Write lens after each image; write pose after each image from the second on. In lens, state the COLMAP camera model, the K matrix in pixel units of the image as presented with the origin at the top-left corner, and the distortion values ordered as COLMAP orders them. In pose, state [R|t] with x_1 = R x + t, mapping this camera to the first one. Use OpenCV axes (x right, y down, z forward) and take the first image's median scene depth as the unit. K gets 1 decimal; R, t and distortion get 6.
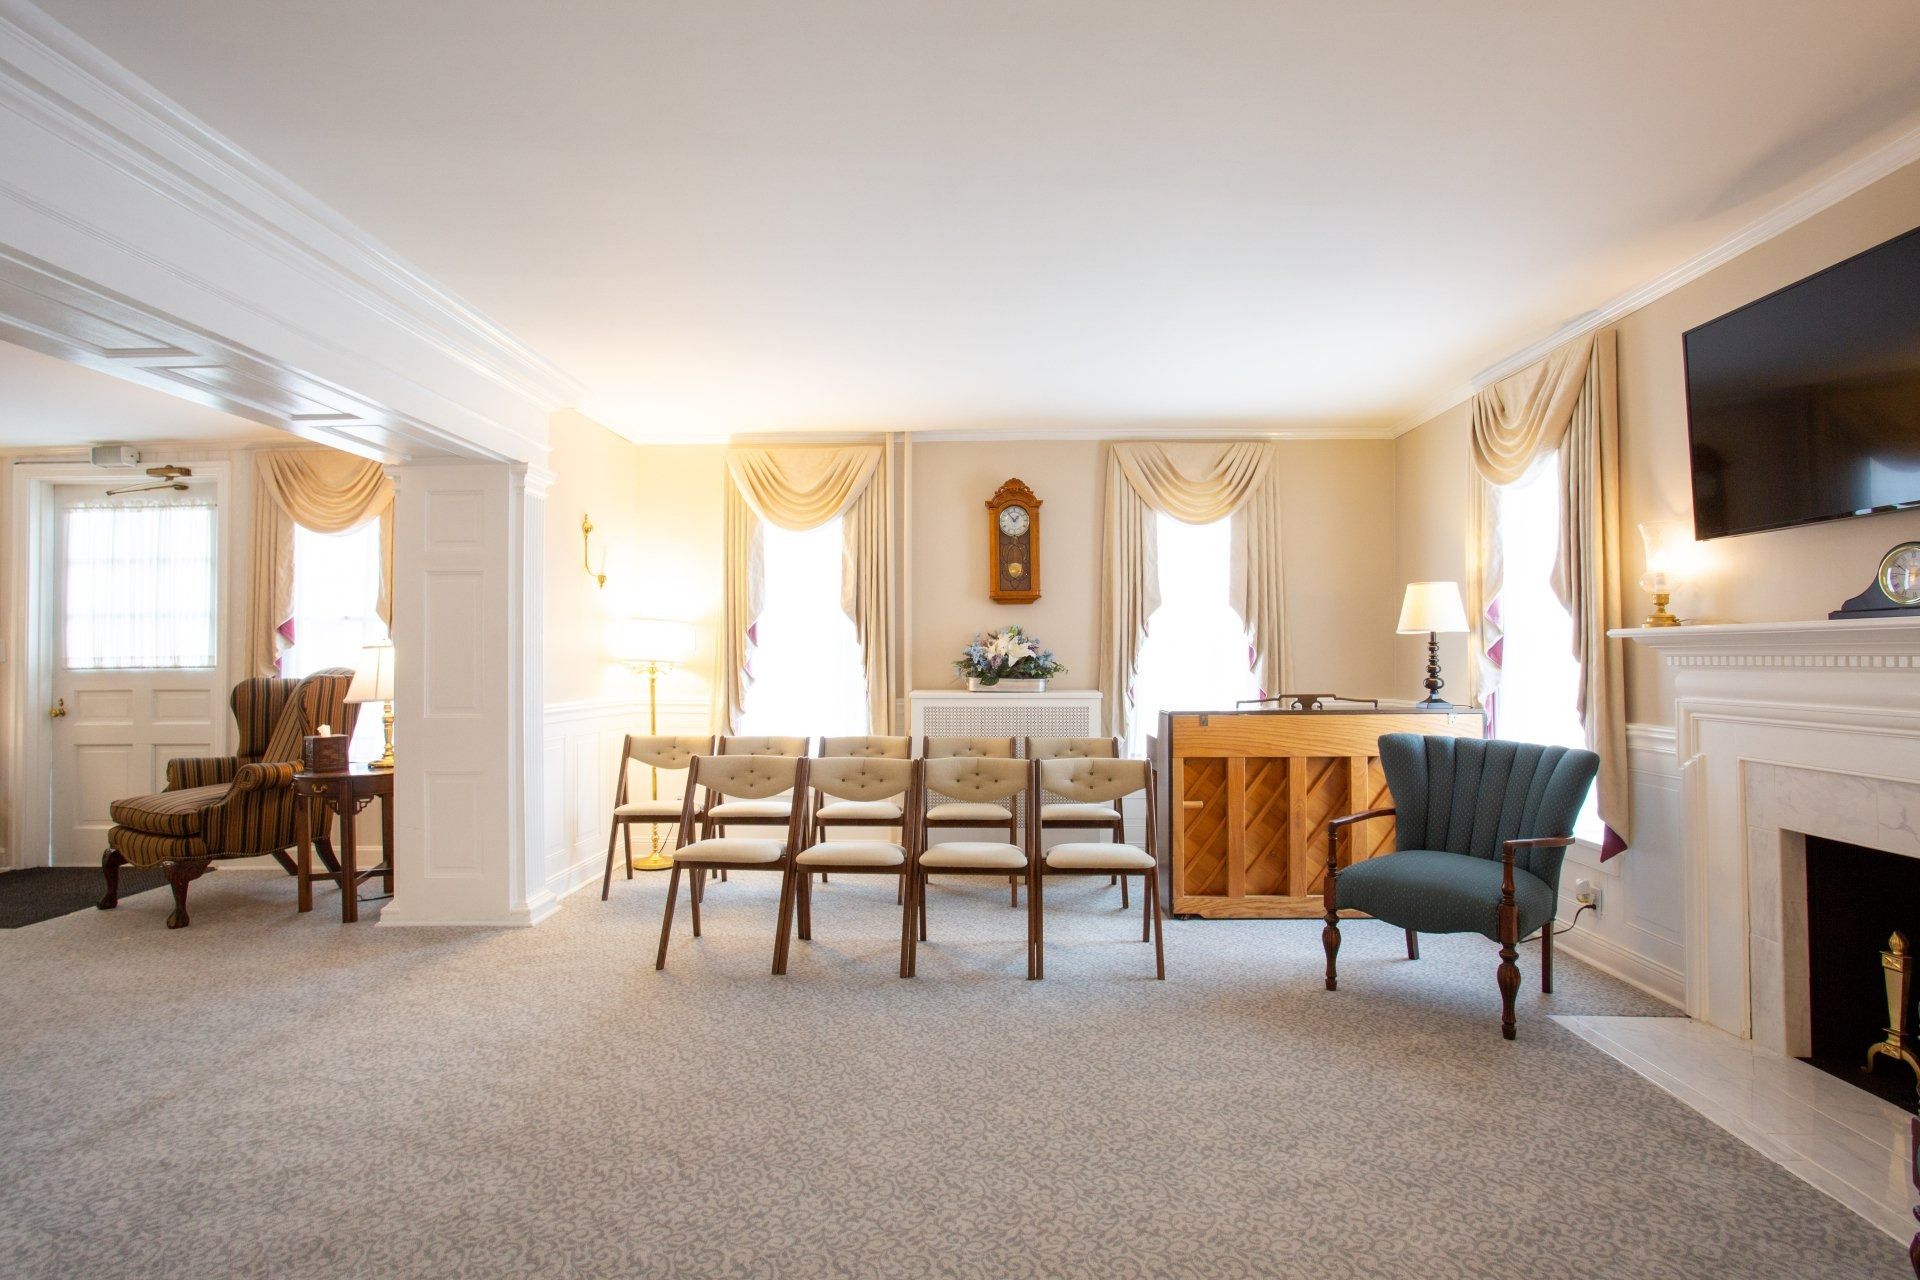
lens RADIAL K [[923.9, 0, 960.0], [0, 923.9, 640.0], [0, 0, 1]] dist [-0.086761, 0.042499]
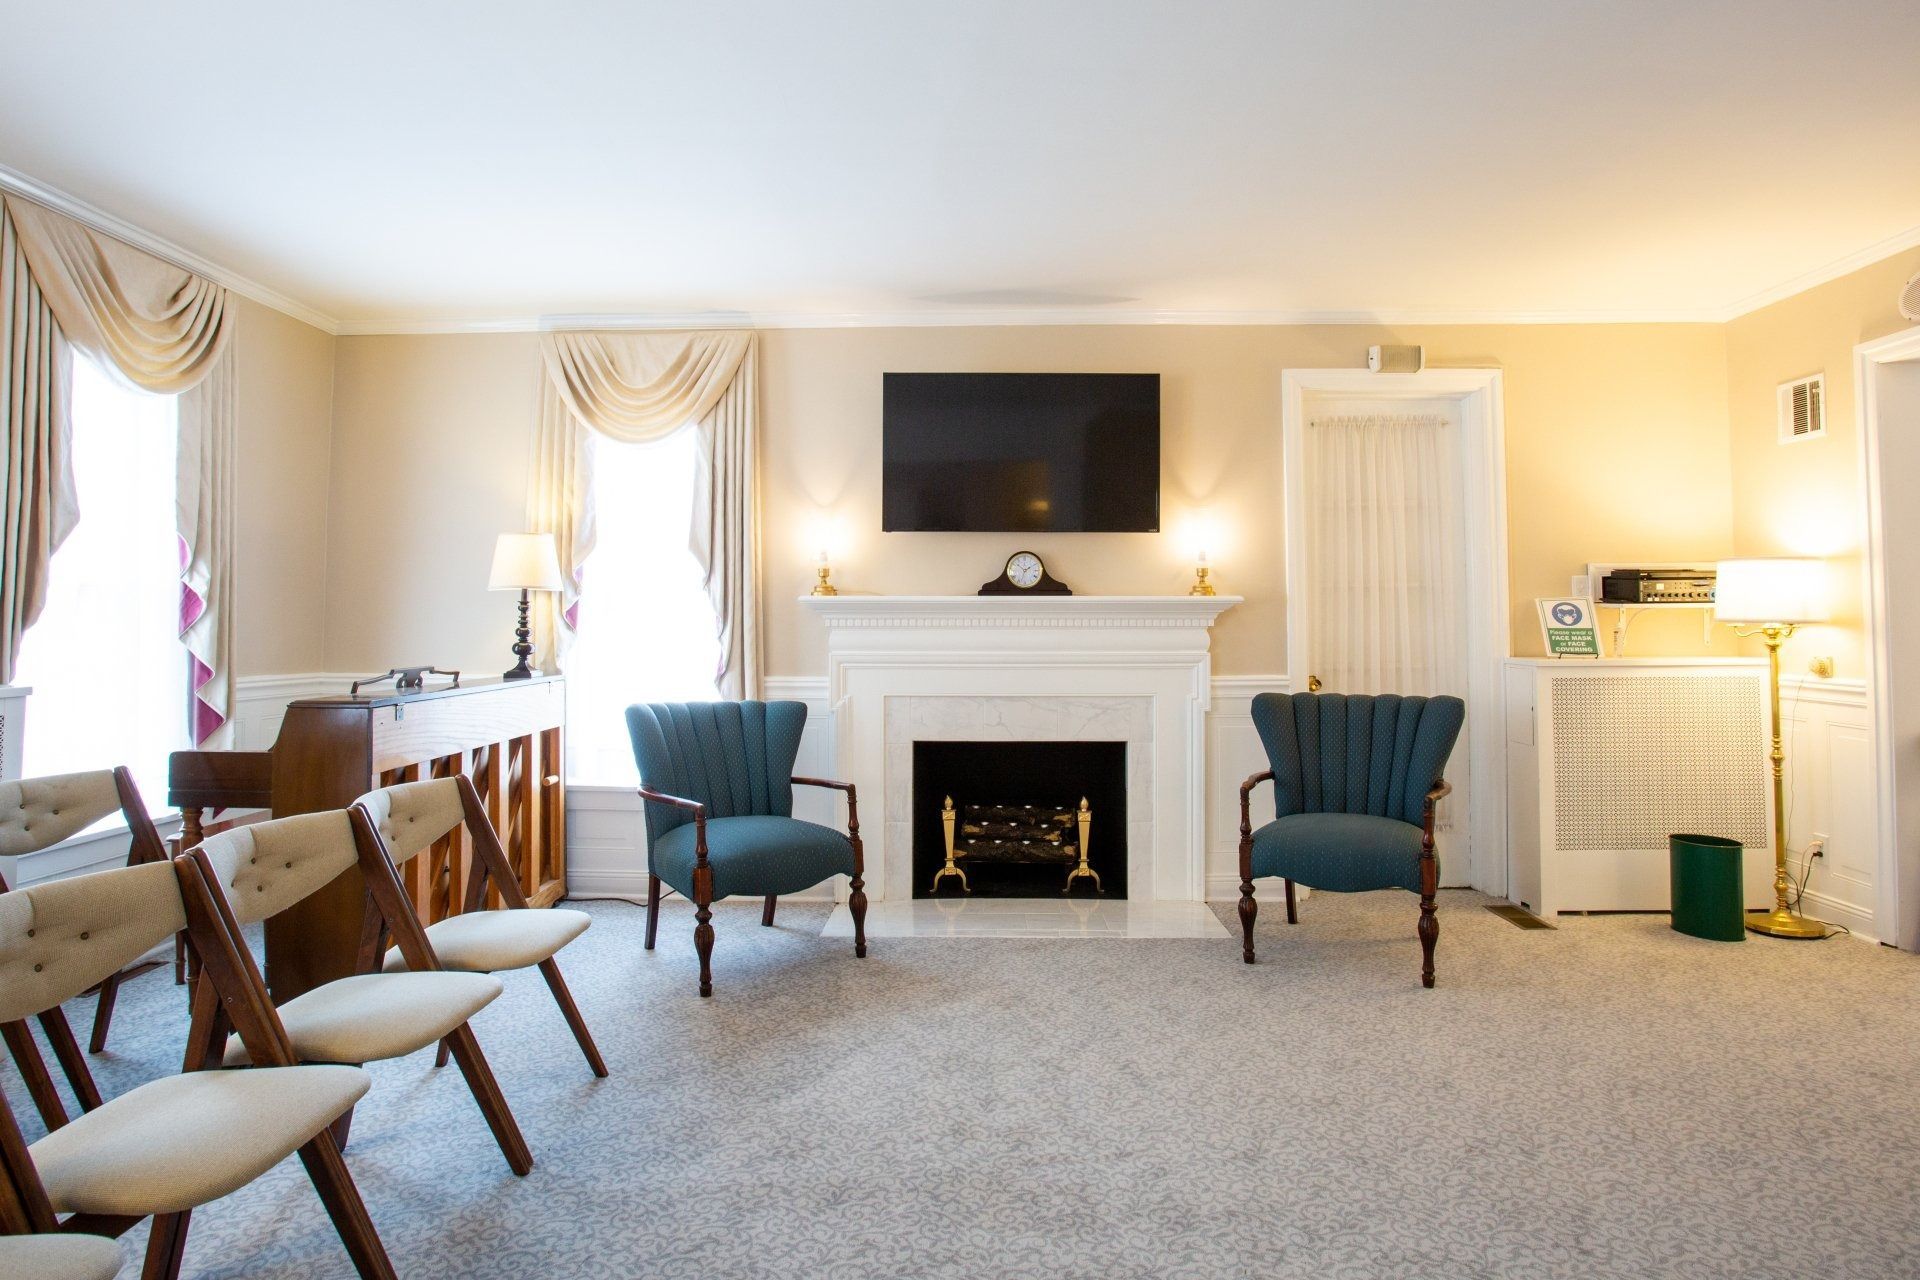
lens RADIAL K [[1025.1, 0, 959.7], [0, 1025.1, 589.8], [0, 0, 1]] dist [-0.043038, 0.000101]
pose [[0.007986, 0.031838, 0.999461, -0.634392], [-0.021101, 0.999276, -0.031664, 0.019123], [-0.999745, -0.020836, 0.008652, 0.805268]]
